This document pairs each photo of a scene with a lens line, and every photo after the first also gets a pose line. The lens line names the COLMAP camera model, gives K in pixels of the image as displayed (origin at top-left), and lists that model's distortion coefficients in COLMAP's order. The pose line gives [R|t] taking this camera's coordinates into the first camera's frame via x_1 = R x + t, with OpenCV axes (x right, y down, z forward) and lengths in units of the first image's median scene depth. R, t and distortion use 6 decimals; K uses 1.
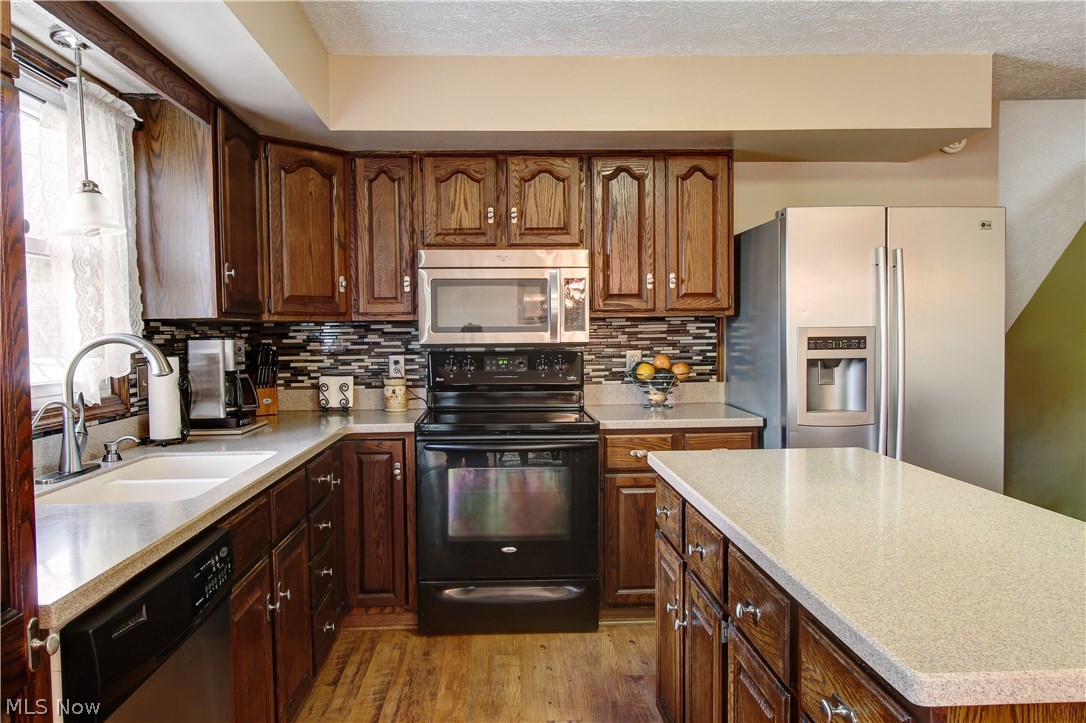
lens RADIAL K [[782.3, 0, 538.3], [0, 782.3, 369.5], [0, 0, 1]] dist [-0.019832, 0.000402]
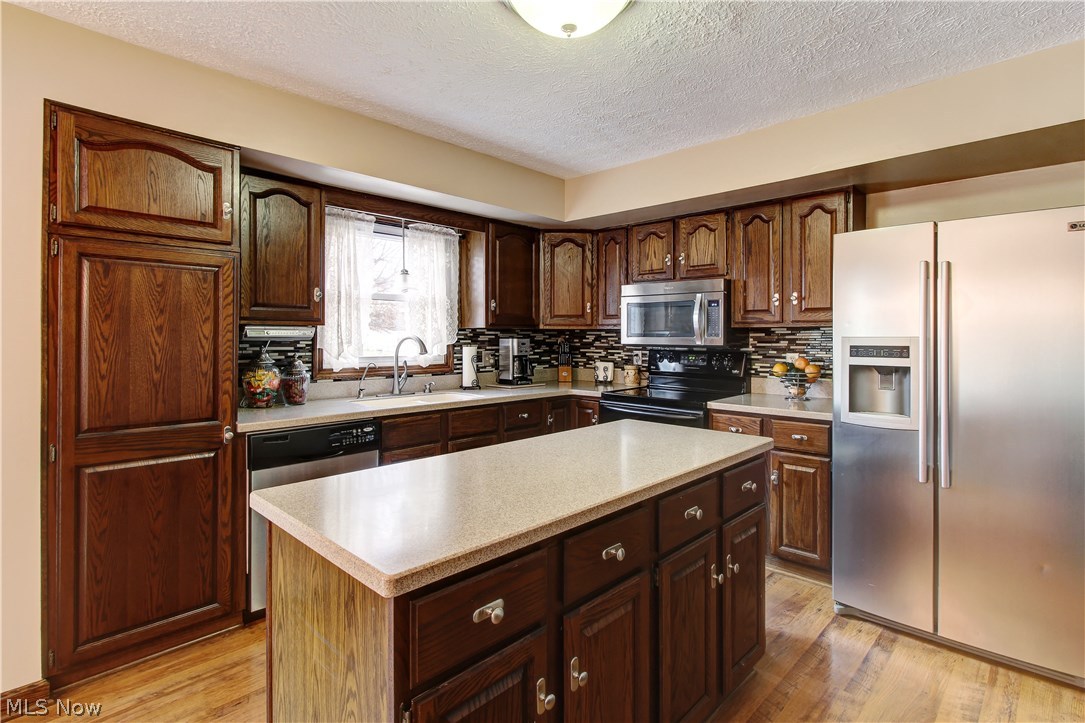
lens RADIAL K [[535.5, 0, 543.6], [0, 535.5, 339.3], [0, 0, 1]] dist [-0.000322, -0.000165]
pose [[0.695673, 0.018397, -0.718123, 0.514559], [-0.046694, 0.998716, -0.019649, -0.012410], [0.716840, 0.047201, 0.695638, 0.115264]]
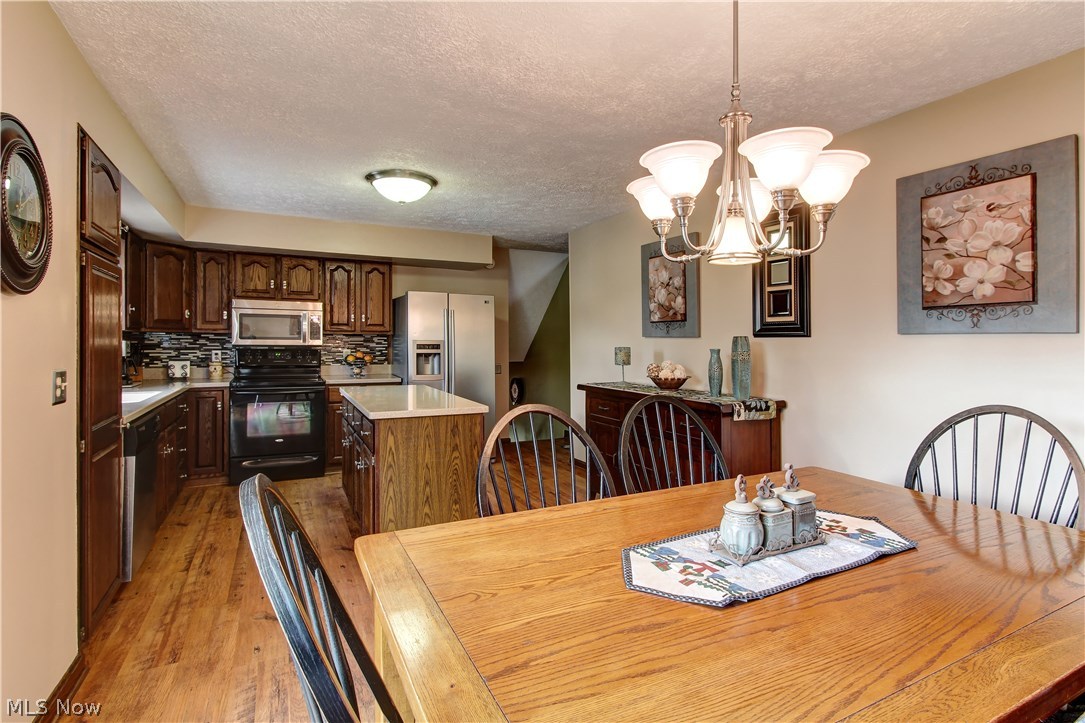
lens RADIAL K [[519.8, 0, 545.6], [0, 519.8, 348.8], [0, 0, 1]] dist [0.001698, 0.000359]
pose [[0.911281, 0.012758, 0.411588, 0.035654], [0.001362, 0.999421, -0.033993, 0.025275], [-0.411784, 0.031538, 0.910736, -0.568462]]
